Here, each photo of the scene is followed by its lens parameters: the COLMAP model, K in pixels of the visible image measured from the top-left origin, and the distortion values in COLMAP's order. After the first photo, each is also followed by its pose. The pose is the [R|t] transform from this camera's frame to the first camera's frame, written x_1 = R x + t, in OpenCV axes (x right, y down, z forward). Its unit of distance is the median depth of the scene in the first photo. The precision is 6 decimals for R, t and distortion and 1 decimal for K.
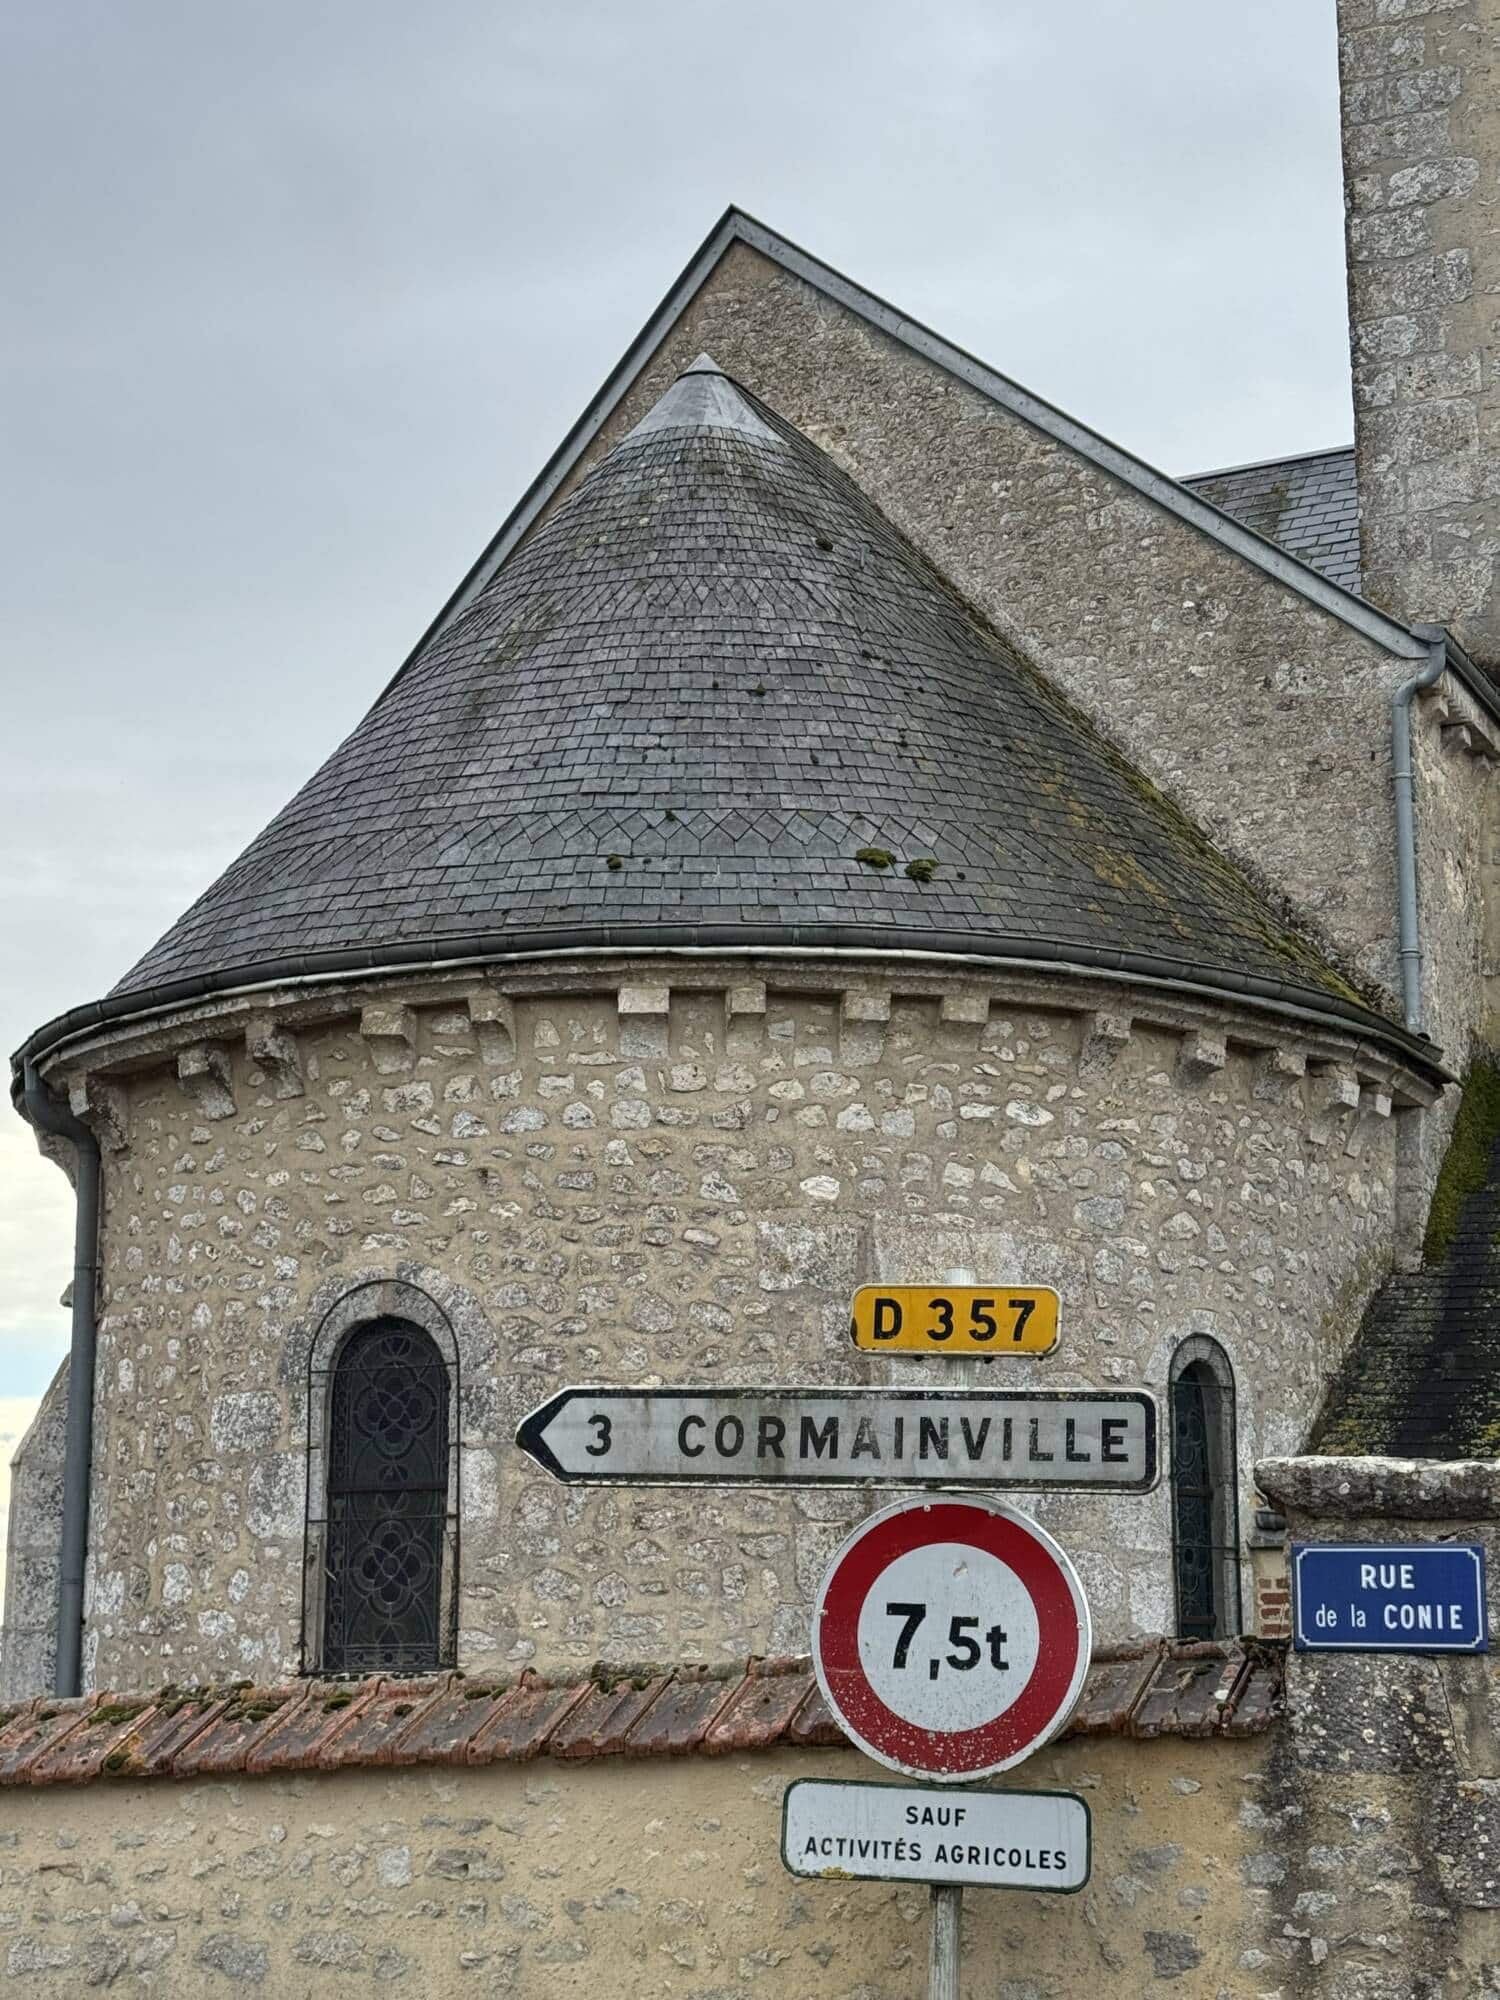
lens RADIAL K [[2936.7, 0, 750.0], [0, 2936.7, 1000.0], [0, 0, 1]] dist [0.138017, -0.045261]
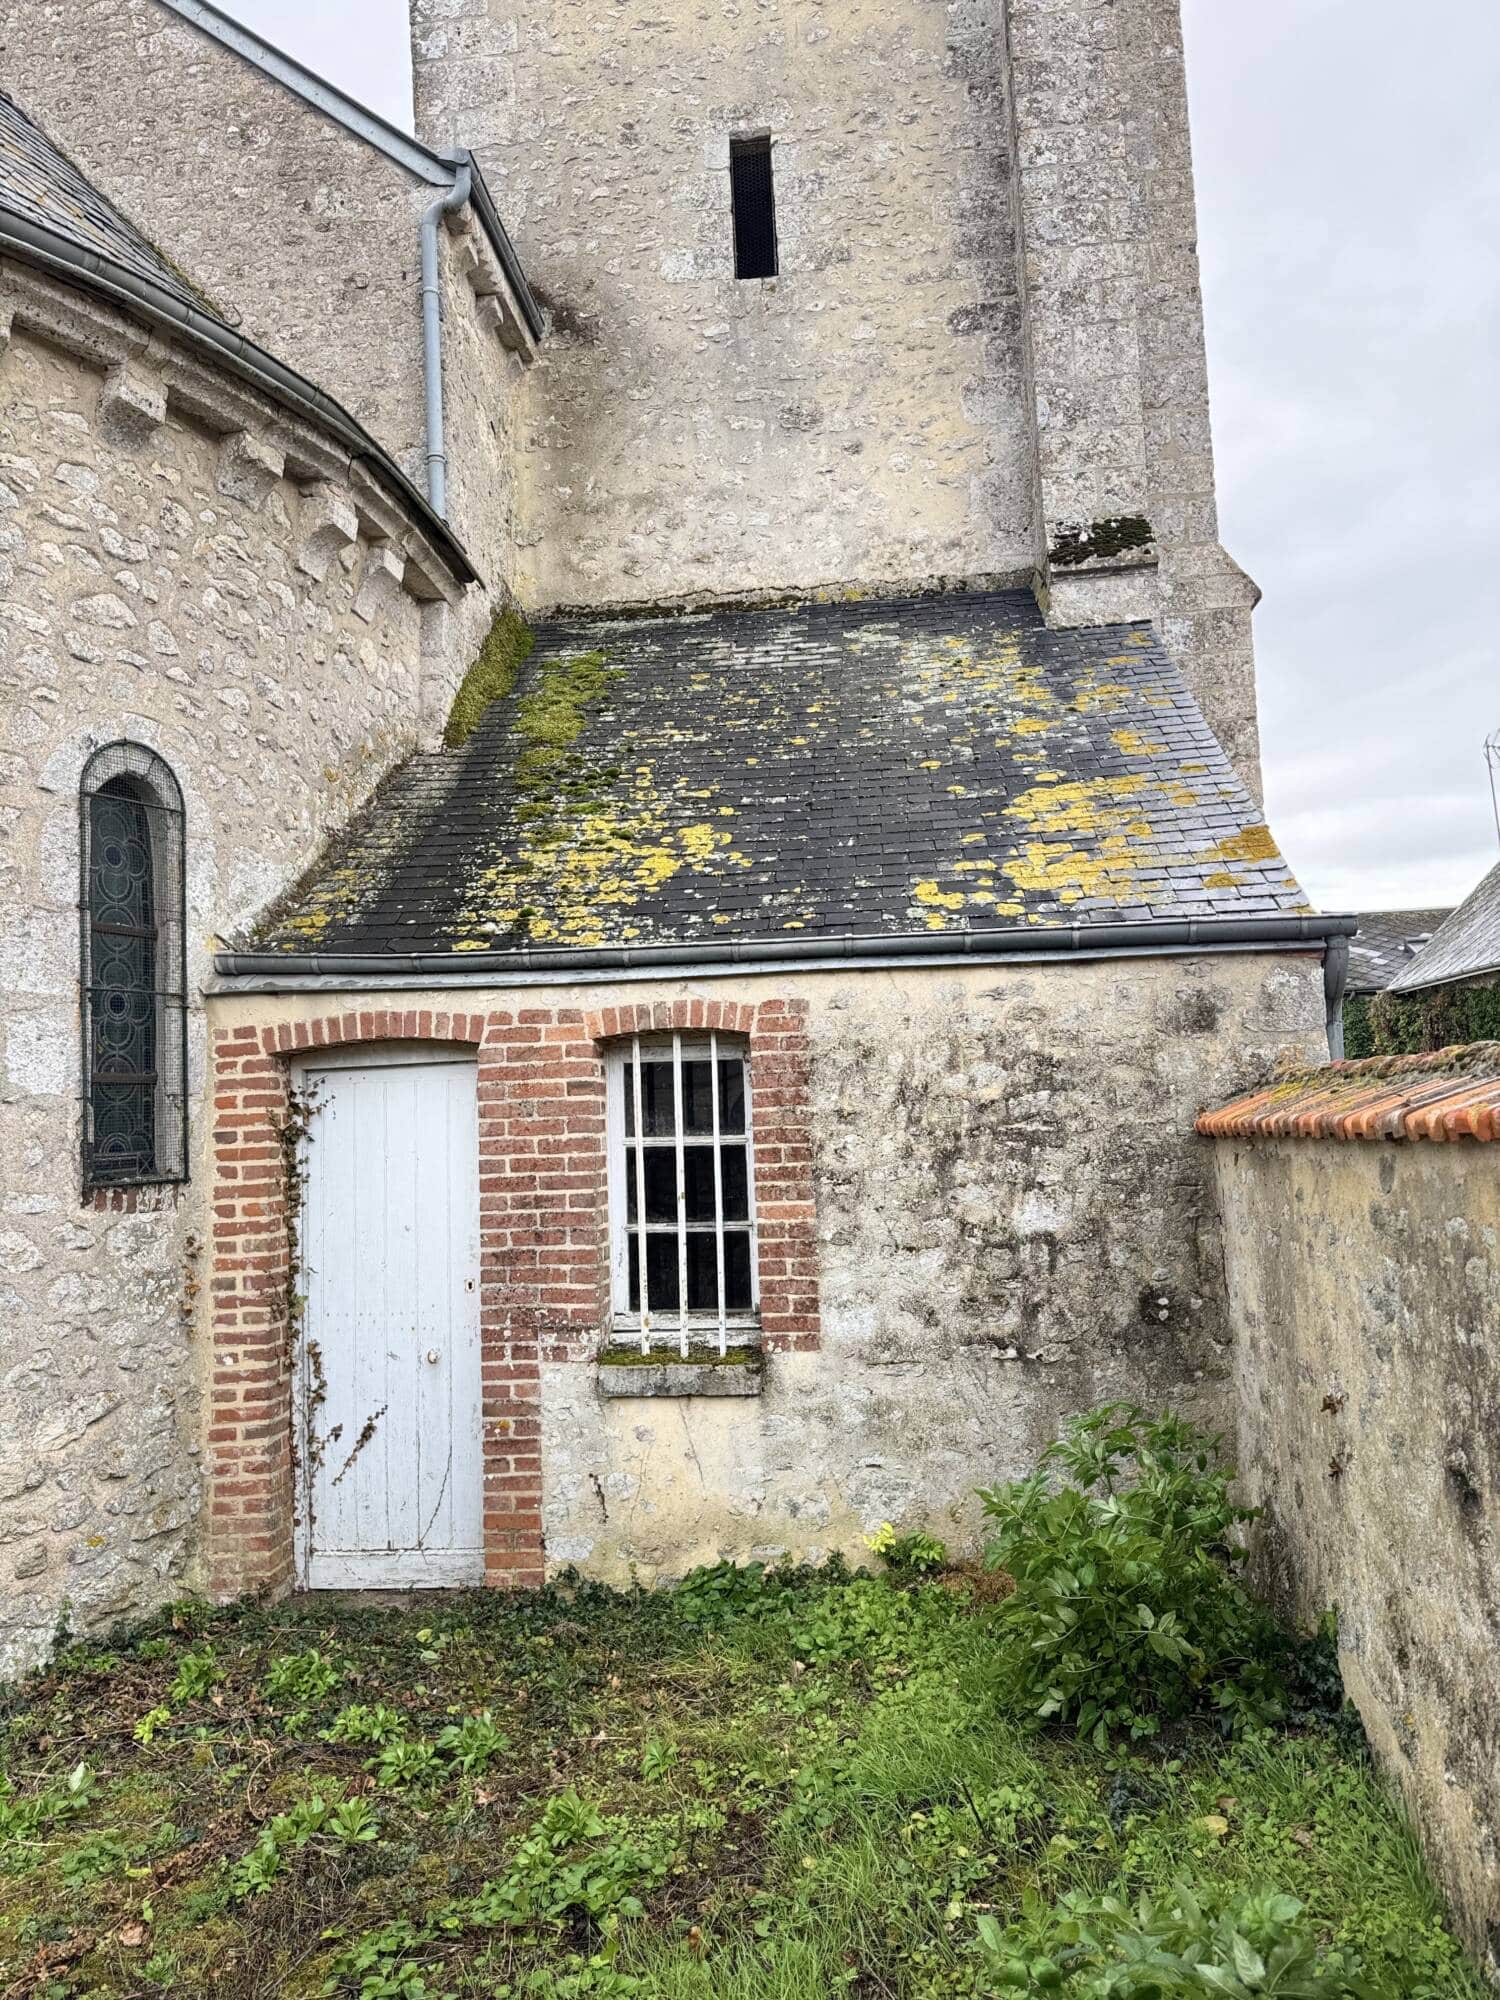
lens RADIAL K [[1394.7, 0, 750.0], [0, 1394.7, 1000.0], [0, 0, 1]] dist [-0.045484, -0.001755]
pose [[0.933971, -0.028185, 0.356235, 0.158295], [-0.017051, 0.992234, 0.123211, 0.121946], [-0.356941, -0.121150, 0.926237, 0.517960]]
